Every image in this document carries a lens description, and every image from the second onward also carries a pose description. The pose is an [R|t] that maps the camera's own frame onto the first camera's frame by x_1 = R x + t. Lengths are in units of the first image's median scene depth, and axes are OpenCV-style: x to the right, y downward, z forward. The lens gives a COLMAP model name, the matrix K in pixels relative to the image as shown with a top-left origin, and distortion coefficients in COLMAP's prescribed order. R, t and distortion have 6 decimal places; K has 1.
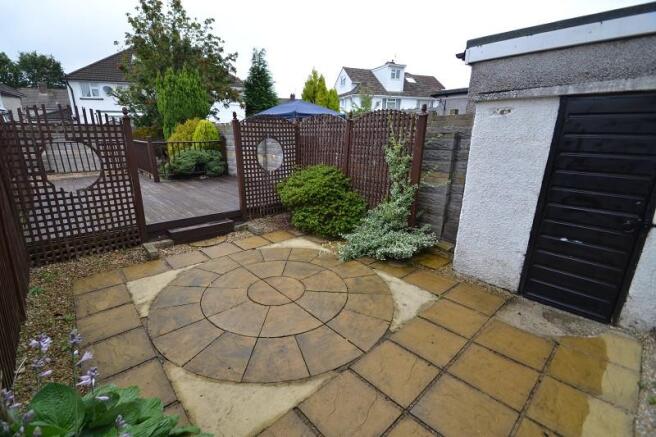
lens RADIAL K [[290.5, 0, 312.1], [0, 290.5, 221.6], [0, 0, 1]] dist [0.000973, -0.000473]
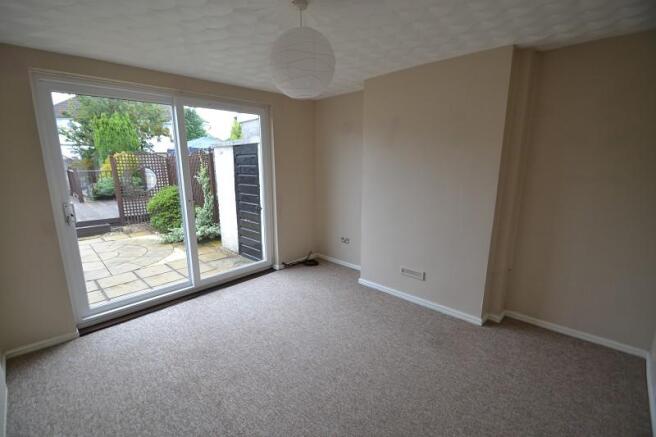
lens RADIAL K [[290.5, 0, 312.1], [0, 290.5, 221.6], [0, 0, 1]] dist [0.000973, -0.000473]
pose [[0.998685, -0.024355, 0.045109, 0.362403], [0.028071, 0.996099, -0.083664, 0.072025], [-0.042895, 0.084821, 0.995472, -0.260447]]
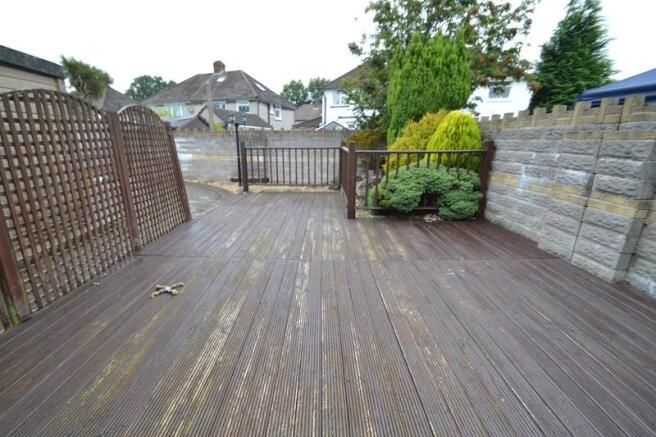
lens RADIAL K [[290.5, 0, 312.1], [0, 290.5, 221.6], [0, 0, 1]] dist [0.000973, -0.000473]
pose [[0.731107, 0.184312, -0.656896, -0.180512], [-0.200619, 0.978330, 0.051216, -0.127298], [0.652101, 0.094341, 0.752240, 0.450139]]
